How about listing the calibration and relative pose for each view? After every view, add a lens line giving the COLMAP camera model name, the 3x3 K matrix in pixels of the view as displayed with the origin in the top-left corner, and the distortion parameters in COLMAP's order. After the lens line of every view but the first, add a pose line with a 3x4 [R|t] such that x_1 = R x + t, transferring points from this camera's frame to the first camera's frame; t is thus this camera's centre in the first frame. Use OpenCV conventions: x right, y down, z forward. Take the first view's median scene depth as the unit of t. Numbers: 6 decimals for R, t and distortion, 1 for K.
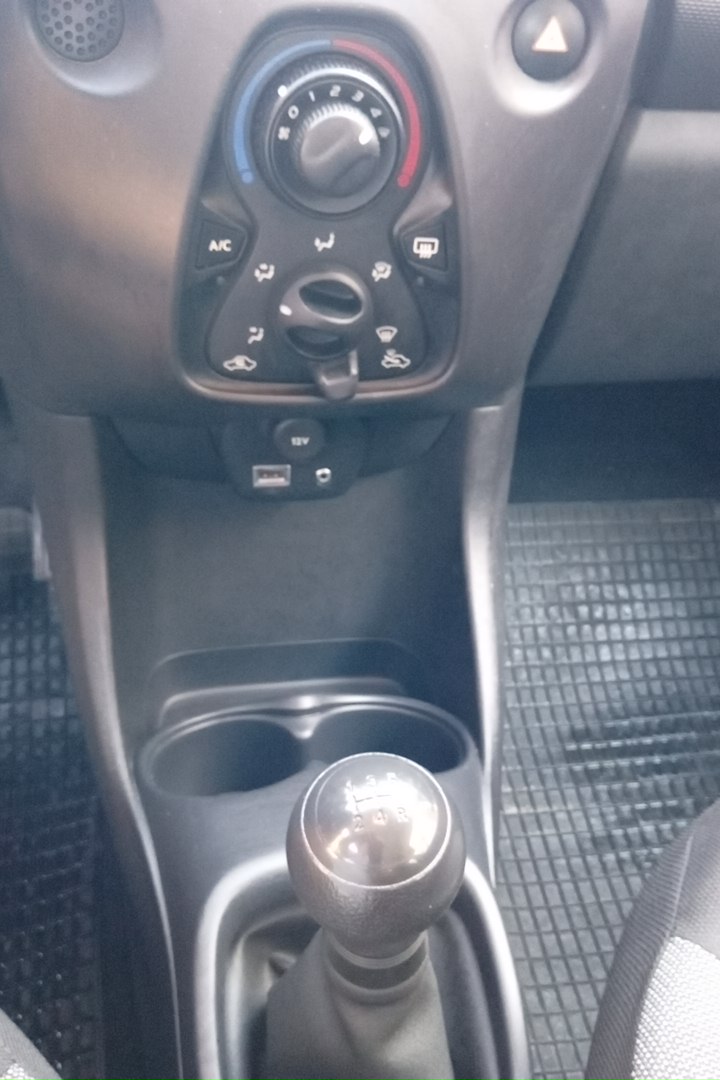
lens RADIAL K [[928.9, 0, 357.6], [0, 928.9, 539.4], [0, 0, 1]] dist [0.045153, -0.110195]
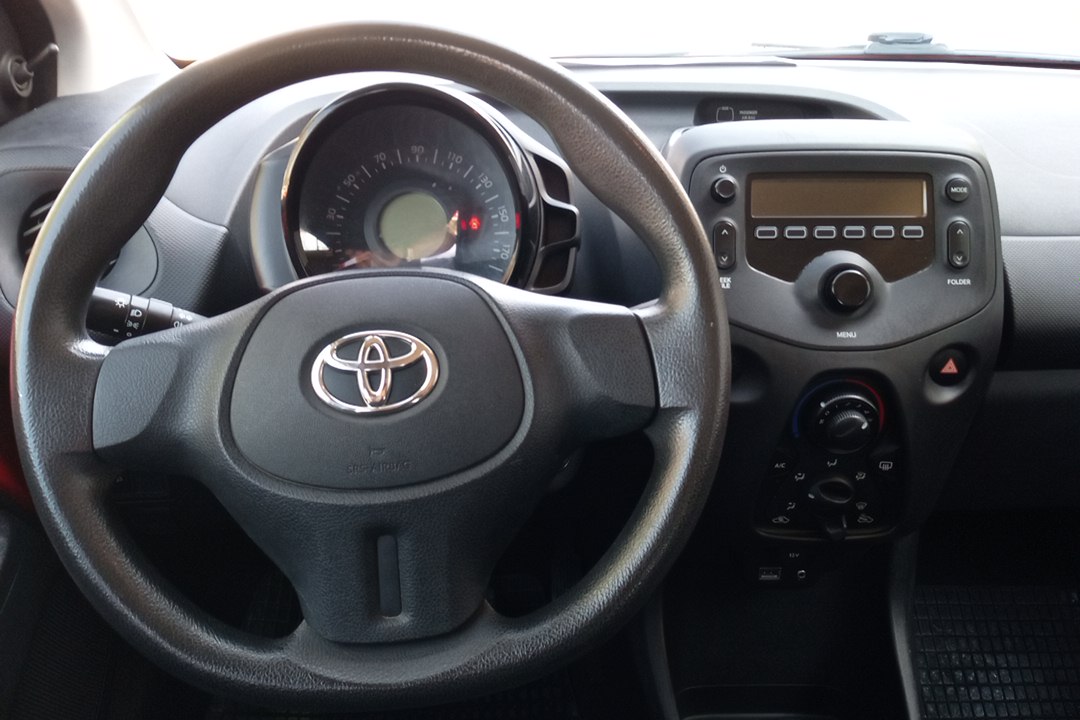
lens RADIAL K [[928.9, 0, 536.2], [0, 928.9, 361.4], [0, 0, 1]] dist [0.045153, -0.110195]
pose [[0.989560, -0.001138, -0.144119, -0.307920], [-0.034015, 0.969874, -0.241221, -0.024383], [0.140052, 0.243605, 0.959709, -0.860740]]
